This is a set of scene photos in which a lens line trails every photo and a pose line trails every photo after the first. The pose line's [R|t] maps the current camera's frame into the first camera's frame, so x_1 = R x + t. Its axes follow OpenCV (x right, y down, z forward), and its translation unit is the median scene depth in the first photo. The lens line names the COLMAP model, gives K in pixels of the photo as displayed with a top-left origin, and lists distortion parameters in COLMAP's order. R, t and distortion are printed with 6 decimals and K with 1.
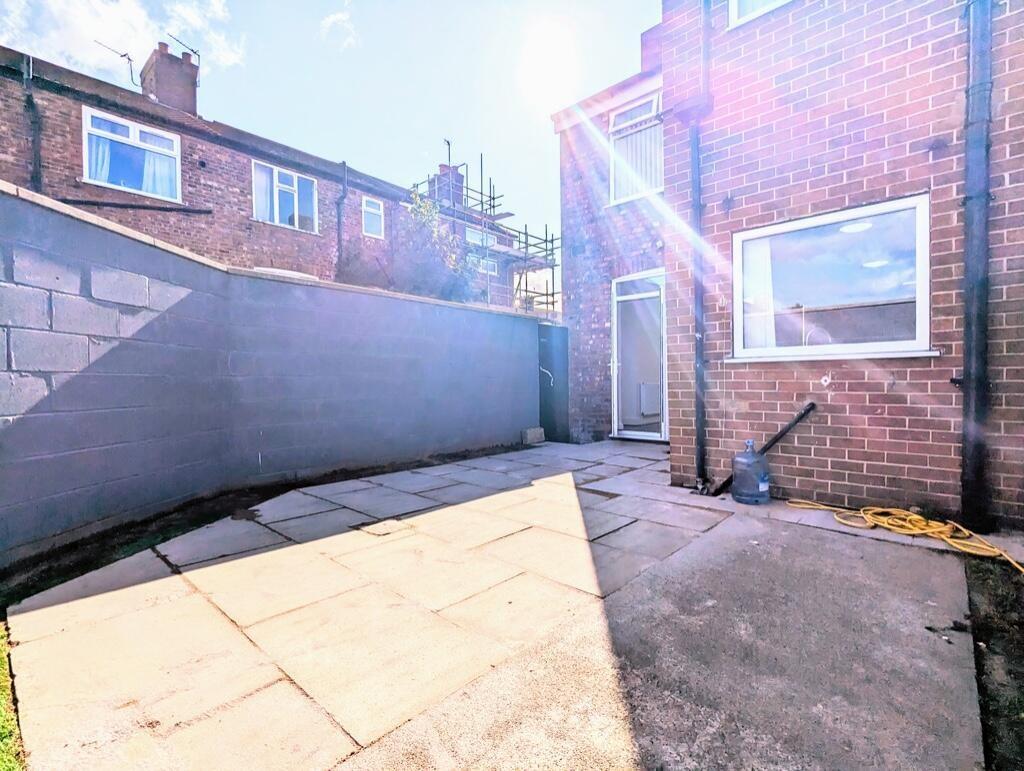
lens RADIAL K [[489.0, 0, 514.8], [0, 489.0, 389.1], [0, 0, 1]] dist [0.001728, 0.000919]
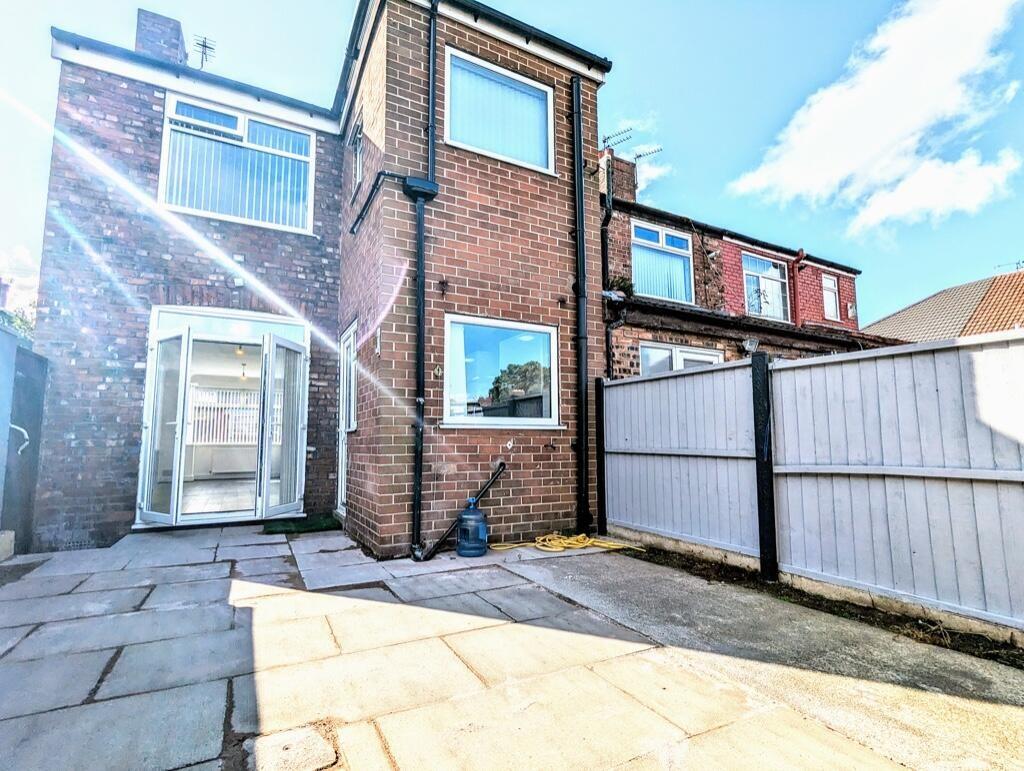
lens RADIAL K [[489.0, 0, 514.8], [0, 489.0, 389.1], [0, 0, 1]] dist [0.001728, 0.000919]
pose [[0.332493, 0.111608, 0.936478, -0.630215], [0.017777, 0.992055, -0.124543, -0.002419], [-0.942938, 0.058057, 0.327867, 0.581788]]
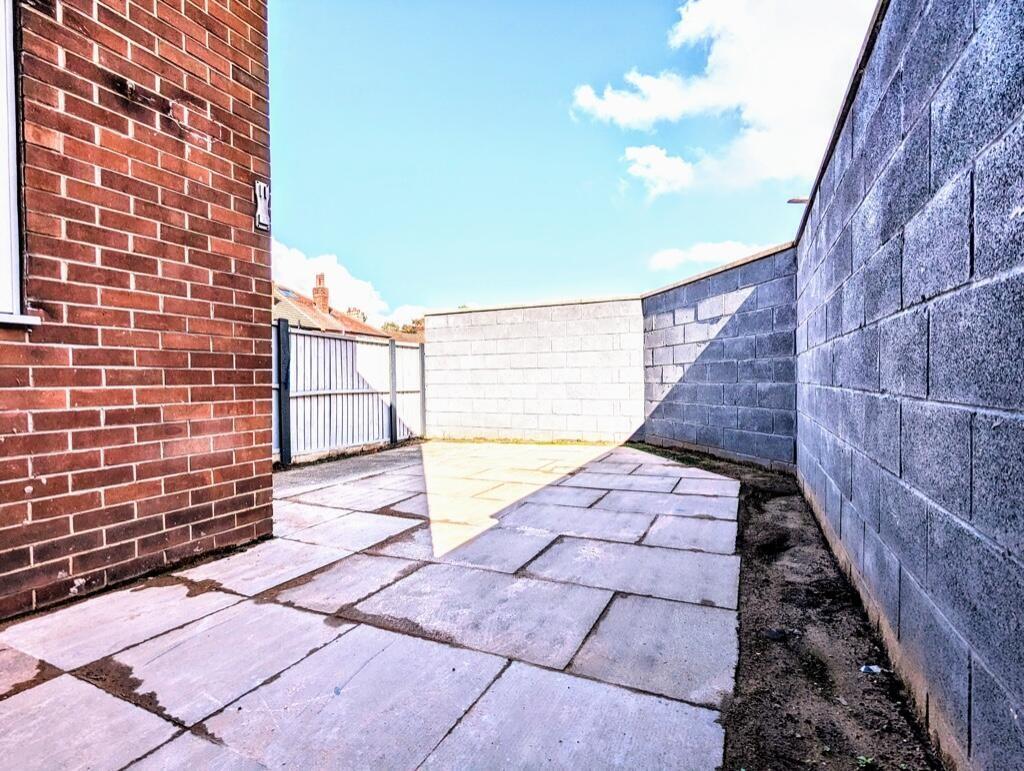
lens RADIAL K [[489.0, 0, 514.8], [0, 489.0, 389.1], [0, 0, 1]] dist [0.001728, 0.000919]
pose [[-0.958759, 0.030970, -0.282528, 0.255585], [0.022625, 0.999207, 0.032749, -0.008233], [0.283318, 0.025007, -0.958700, 2.188942]]
